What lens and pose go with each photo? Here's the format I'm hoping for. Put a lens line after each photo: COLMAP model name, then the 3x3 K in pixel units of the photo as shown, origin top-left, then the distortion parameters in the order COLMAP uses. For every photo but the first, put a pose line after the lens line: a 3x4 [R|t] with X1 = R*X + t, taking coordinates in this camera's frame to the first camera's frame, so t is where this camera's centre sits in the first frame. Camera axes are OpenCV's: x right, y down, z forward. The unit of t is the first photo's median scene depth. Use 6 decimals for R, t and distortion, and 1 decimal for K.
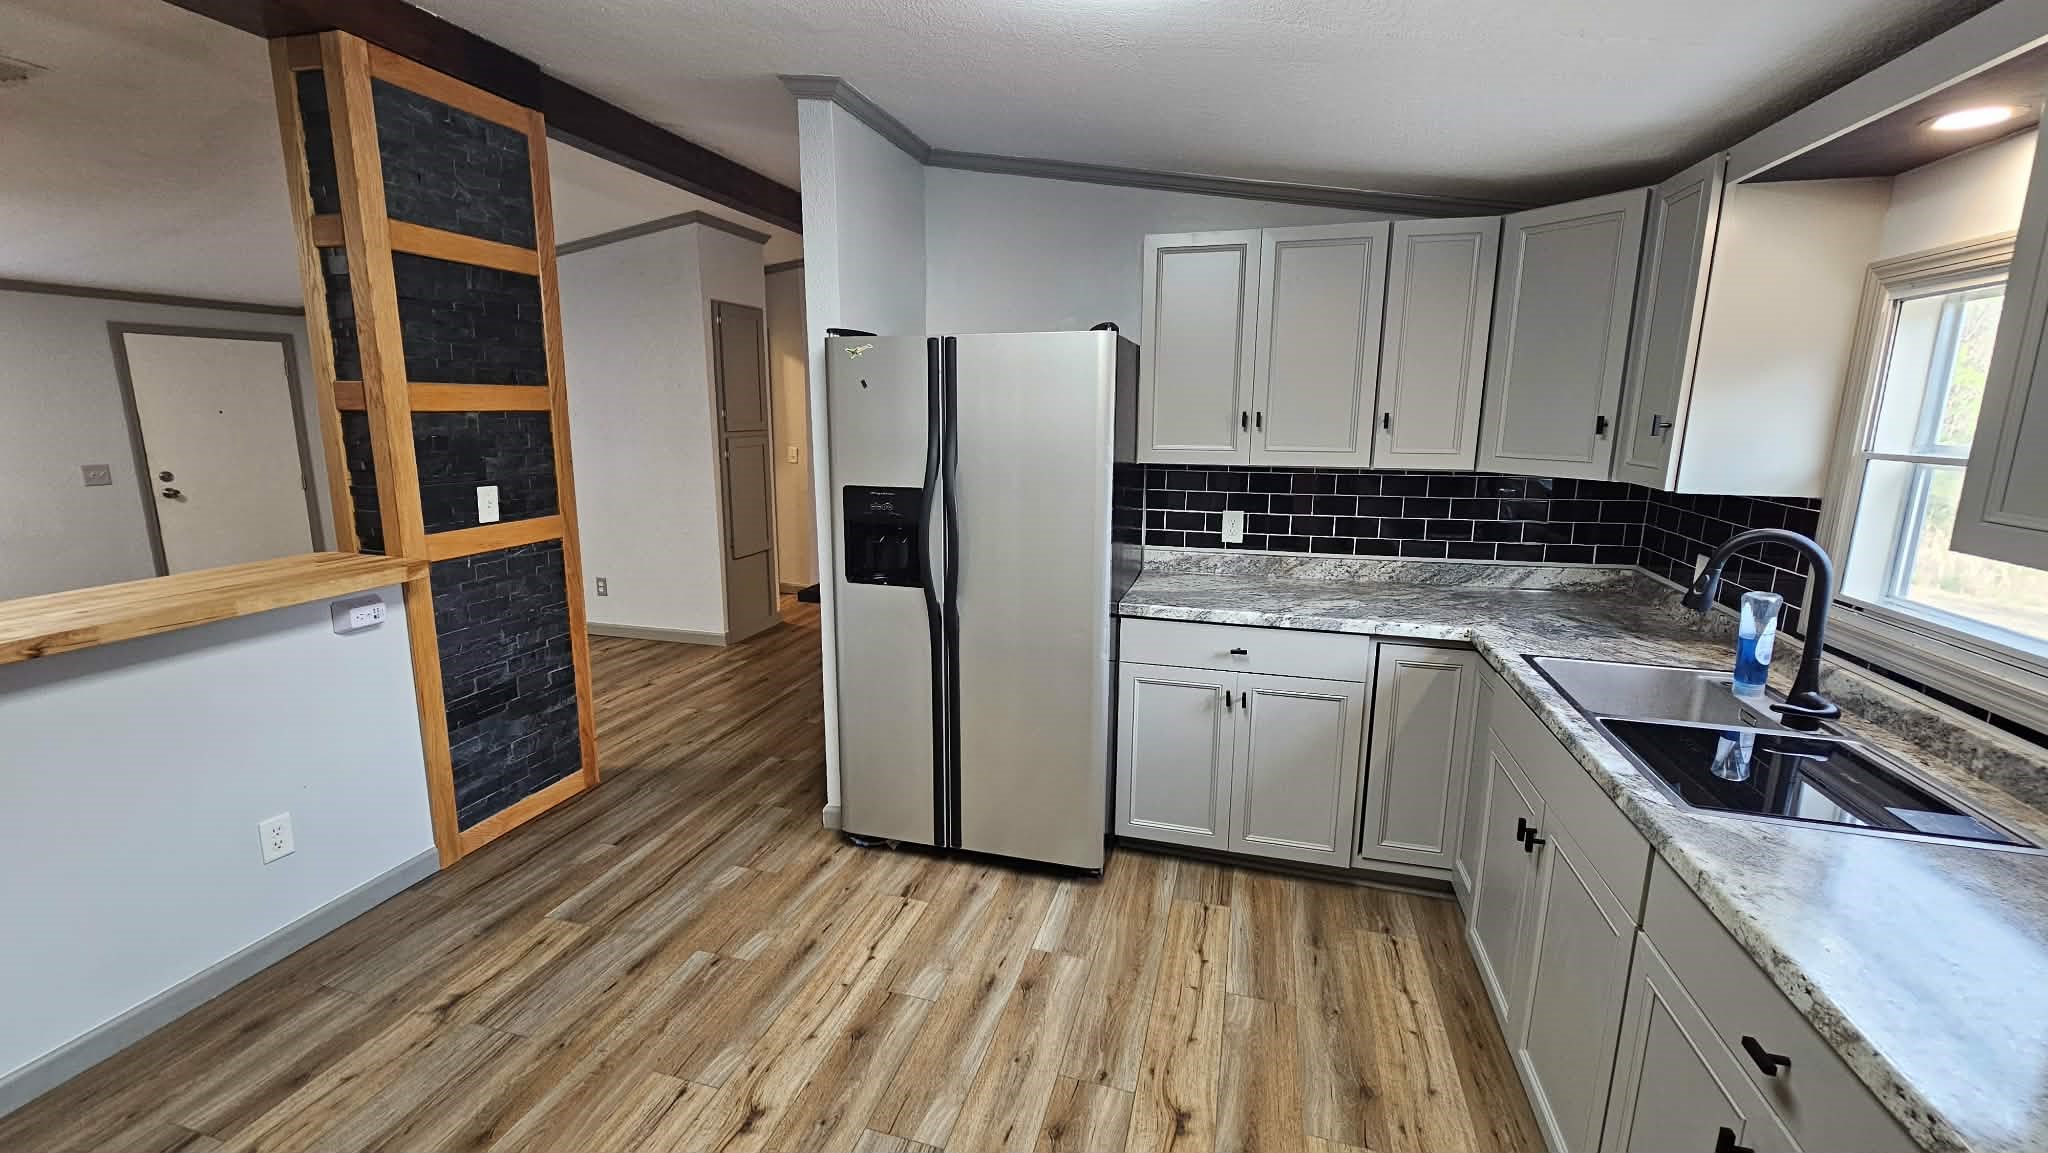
lens RADIAL K [[841.9, 0, 1019.7], [0, 841.9, 566.7], [0, 0, 1]] dist [-0.001111, -0.000015]
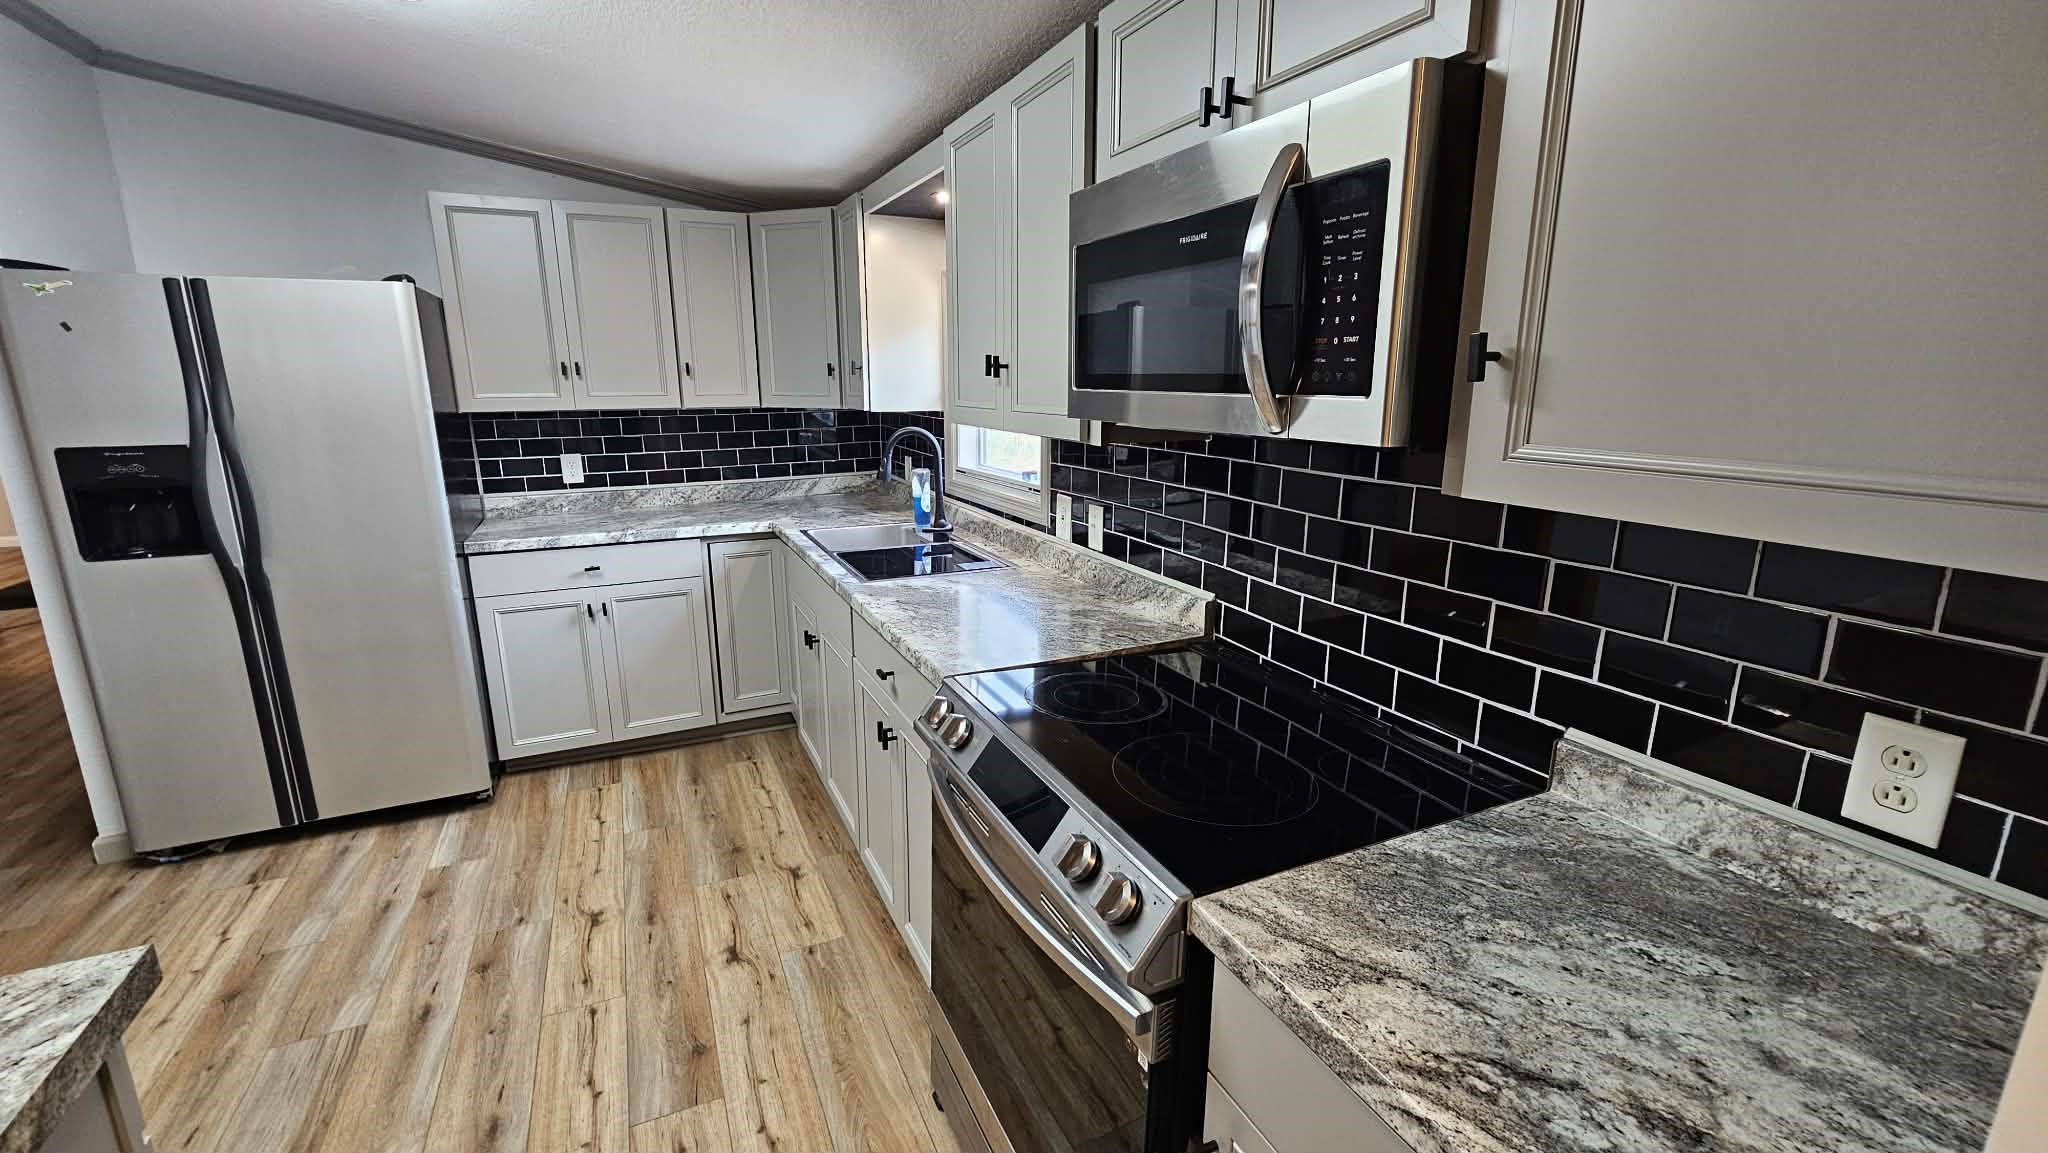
lens RADIAL K [[841.9, 0, 1023.8], [0, 841.9, 567.2], [0, 0, 1]] dist [-0.001111, -0.000015]
pose [[0.750324, -0.153451, 0.643014, -0.041716], [0.129114, 0.987970, 0.085111, 0.078620], [-0.648339, 0.019161, 0.761111, -0.282846]]
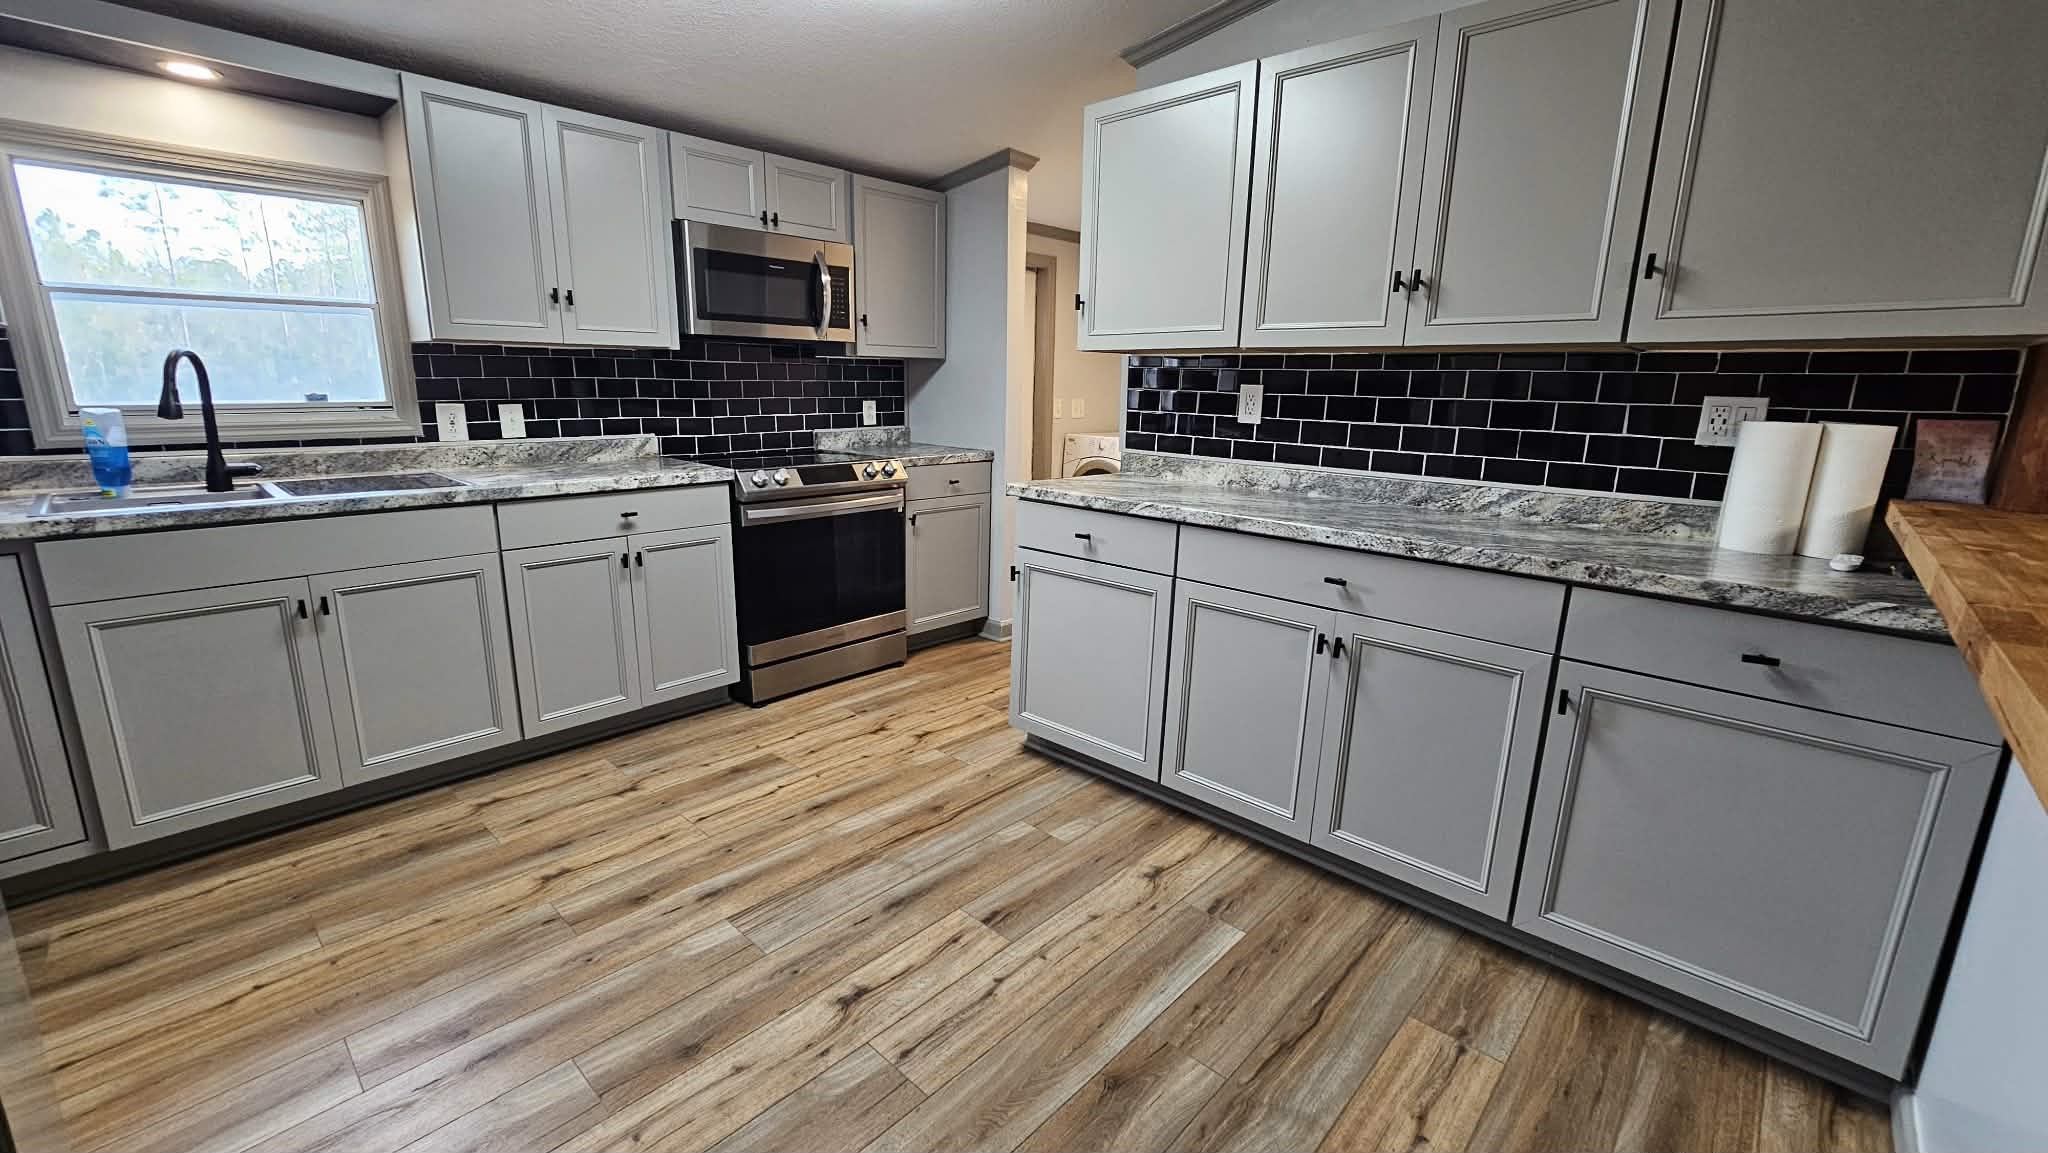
lens RADIAL K [[841.9, 0, 1024.2], [0, 841.9, 562.2], [0, 0, 1]] dist [-0.001111, -0.000015]
pose [[-0.893068, -0.121987, 0.433070, -0.597219], [0.058450, 0.922930, 0.380505, -0.104073], [-0.446110, 0.365129, -0.817109, 1.070034]]
